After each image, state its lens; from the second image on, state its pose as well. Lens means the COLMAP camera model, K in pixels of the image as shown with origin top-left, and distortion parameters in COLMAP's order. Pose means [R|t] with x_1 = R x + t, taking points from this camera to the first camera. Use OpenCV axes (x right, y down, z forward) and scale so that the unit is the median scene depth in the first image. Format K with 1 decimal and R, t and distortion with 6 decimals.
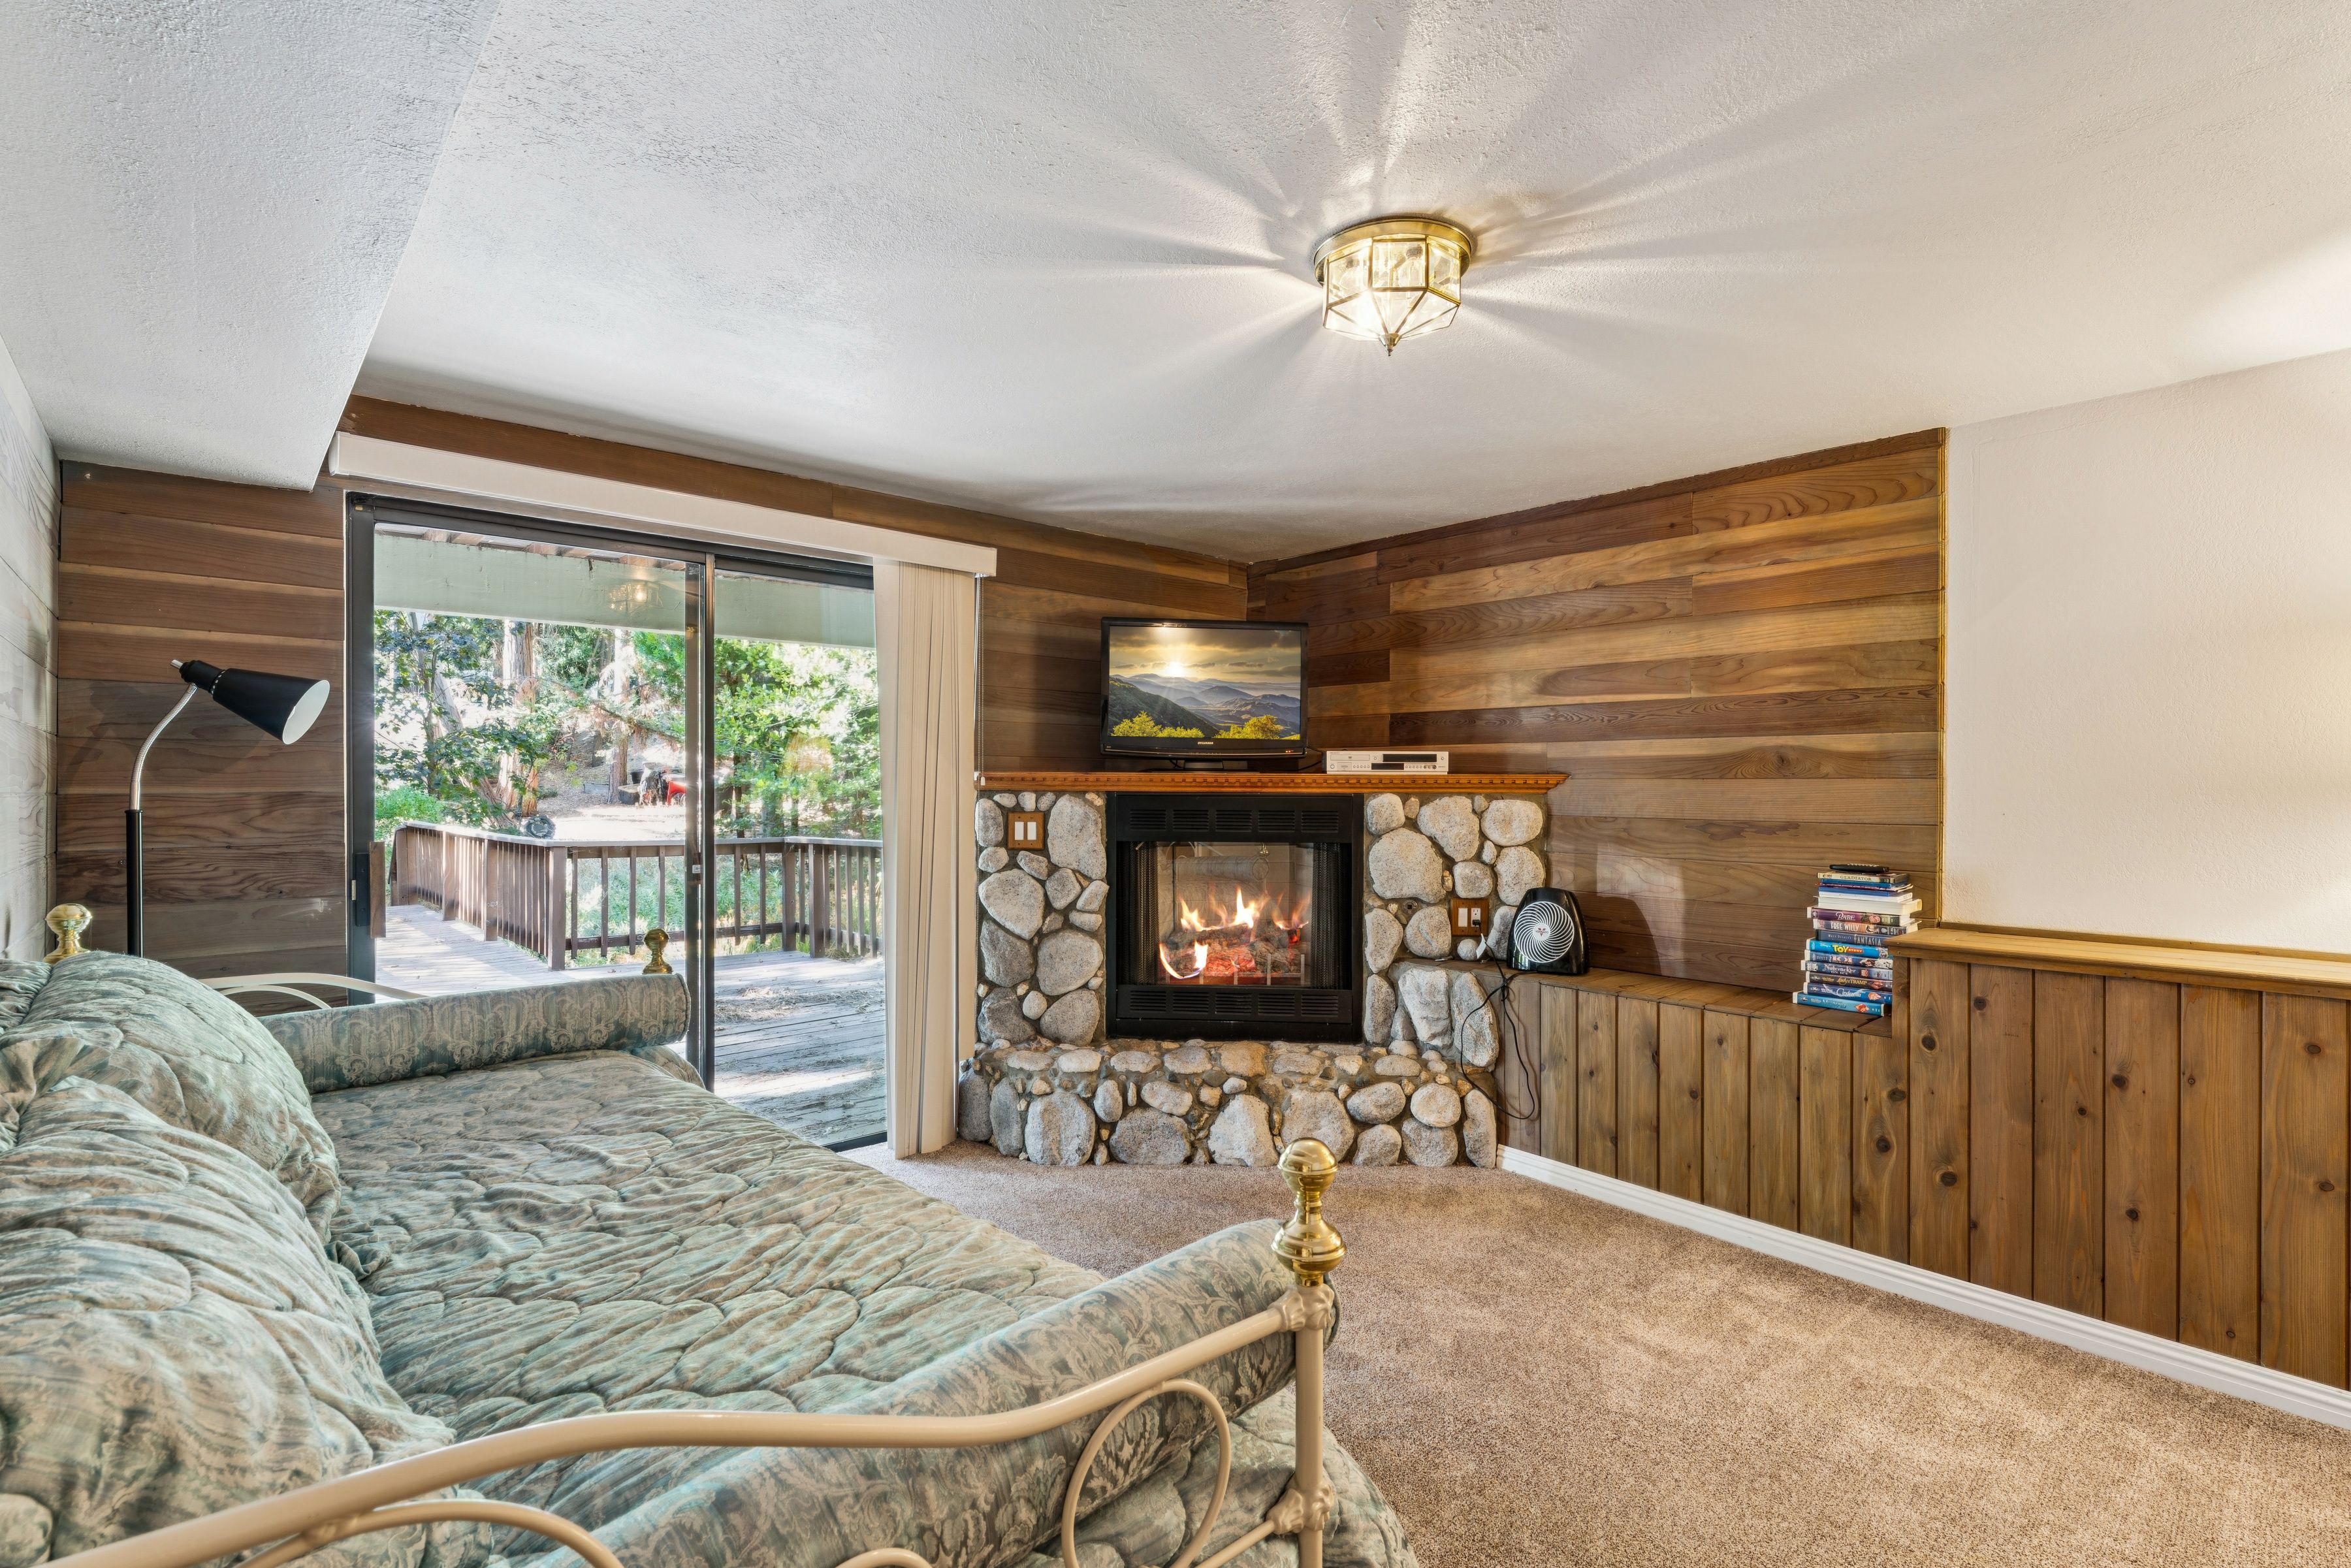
lens RADIAL K [[1094.4, 0, 1172.8], [0, 1094.4, 793.8], [0, 0, 1]] dist [-0.001667, -0.000158]
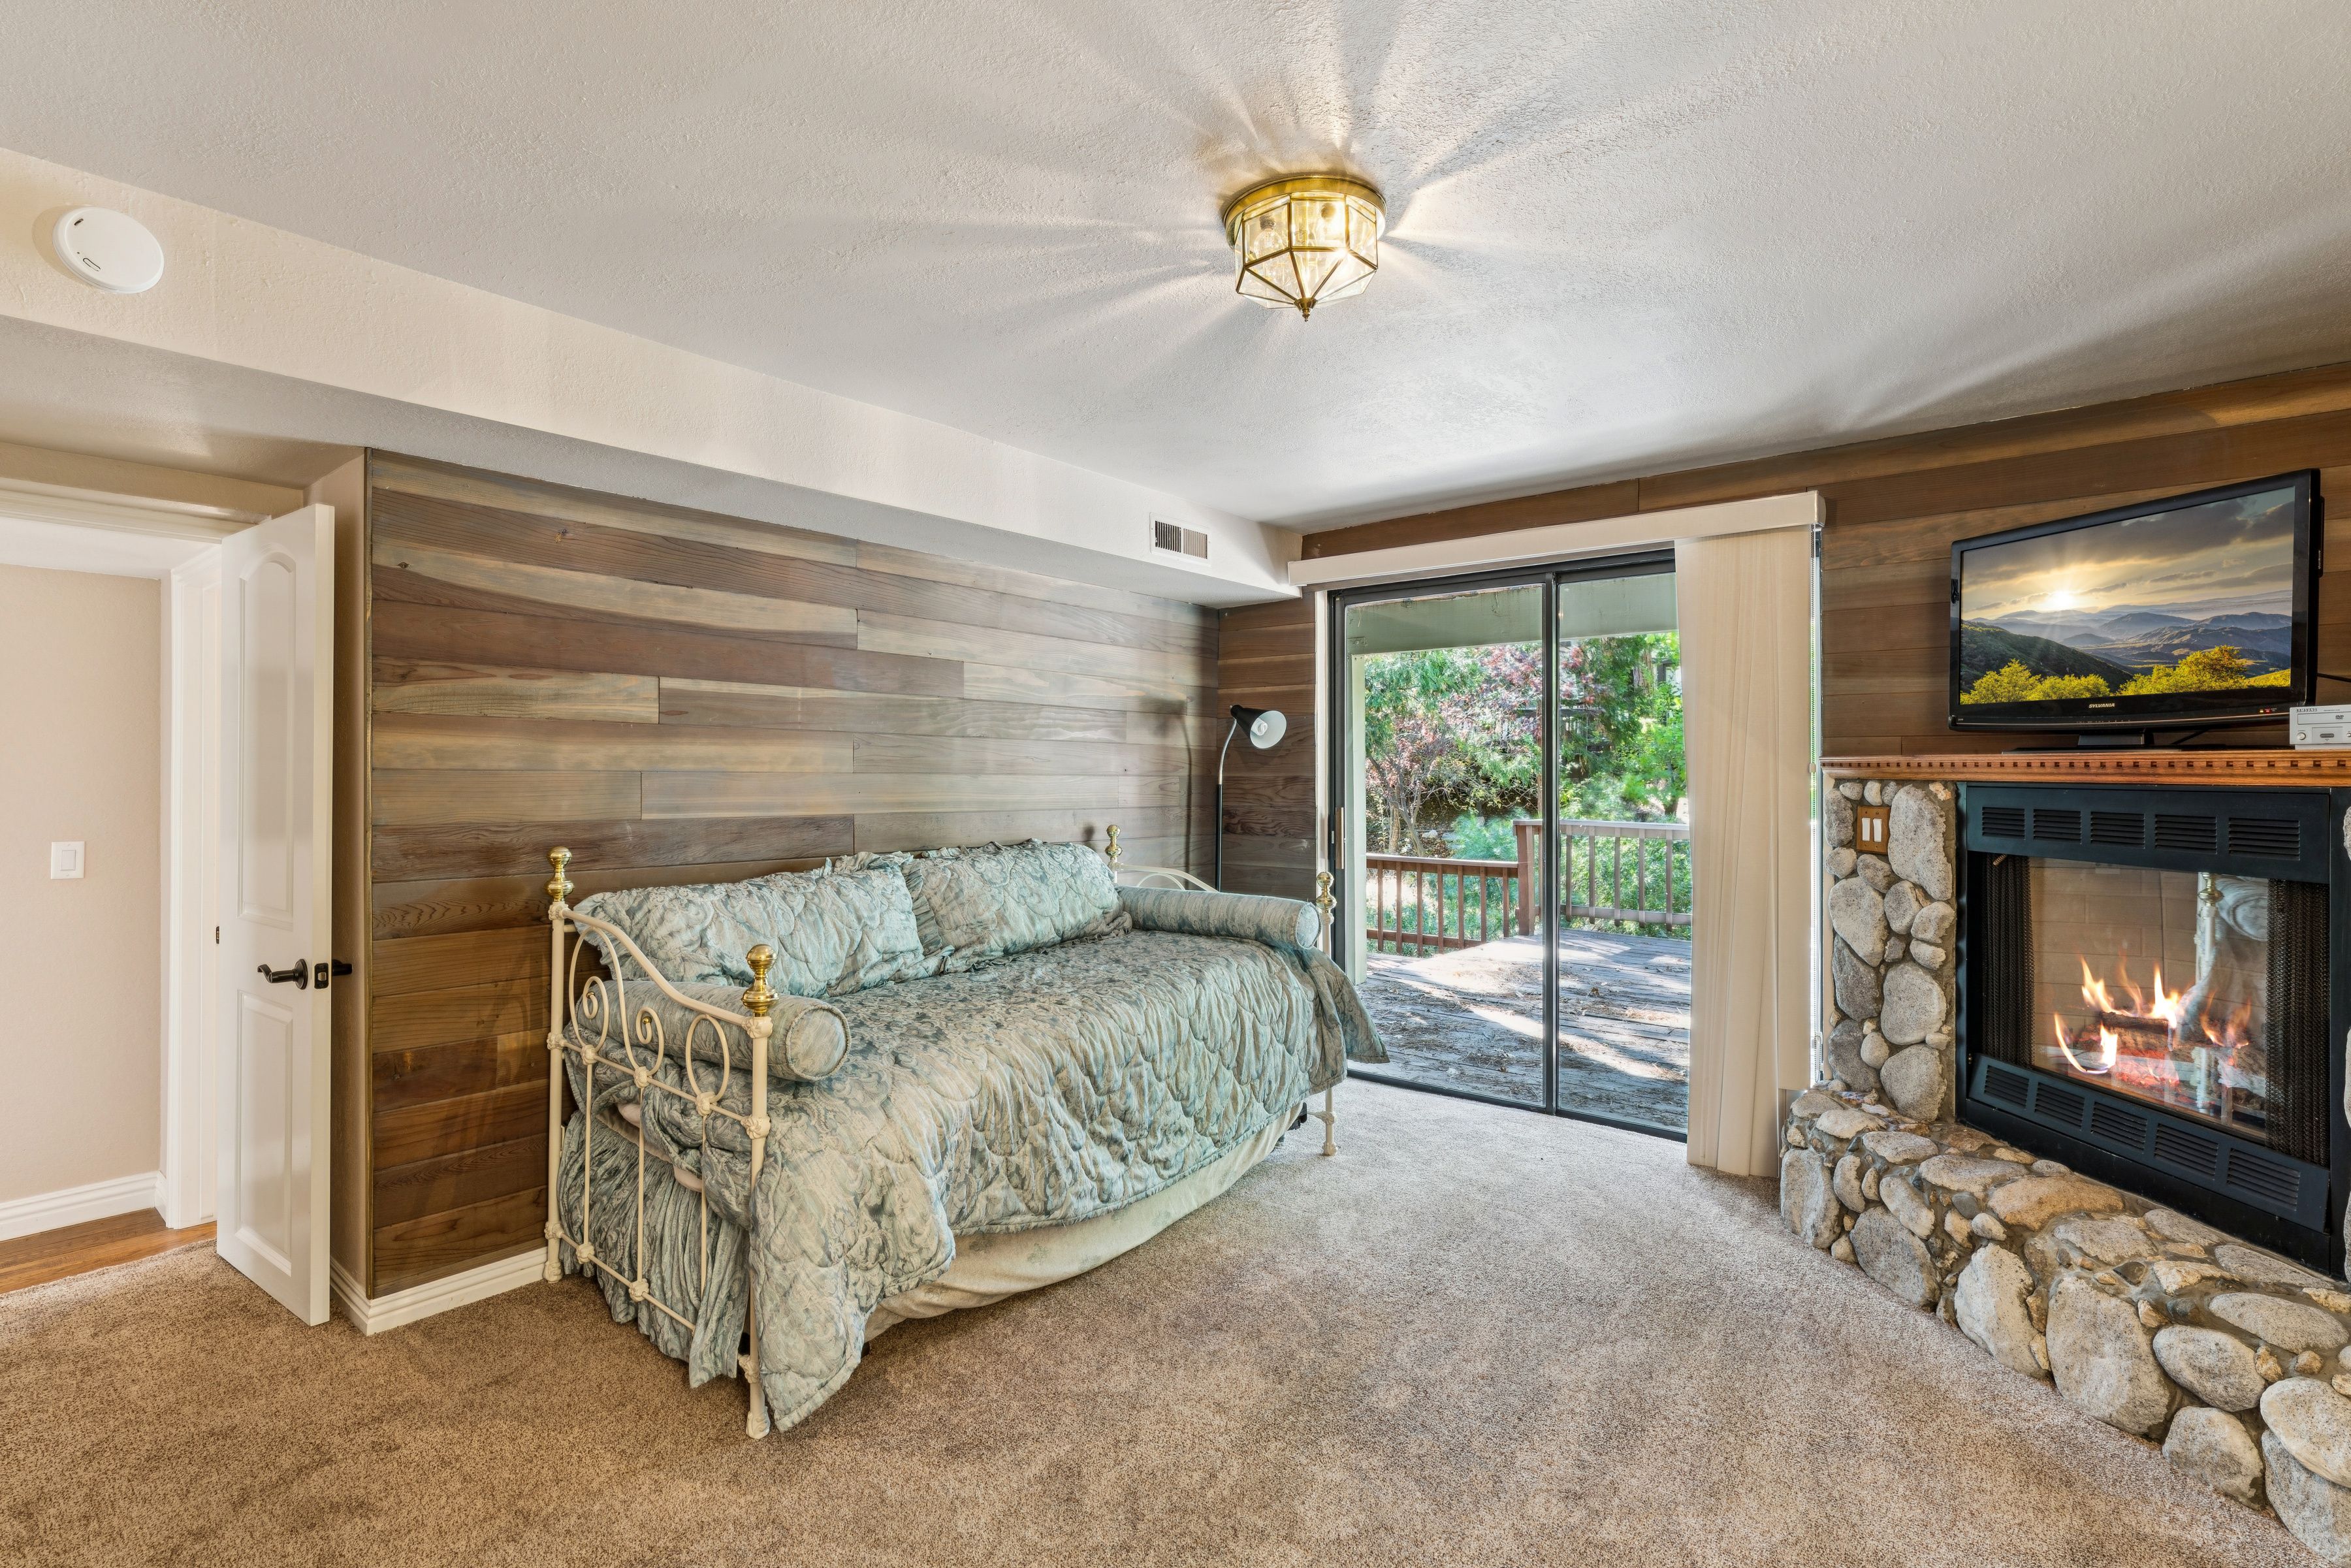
lens RADIAL K [[1089.5, 0, 1175.5], [0, 1089.5, 784.0], [0, 0, 1]] dist [-0.000534, -0.000038]
pose [[0.150606, 0.009831, -0.988545, 0.580331], [-0.010155, 0.999913, 0.008397, -0.000931], [0.988542, 0.008774, 0.150693, 0.382688]]
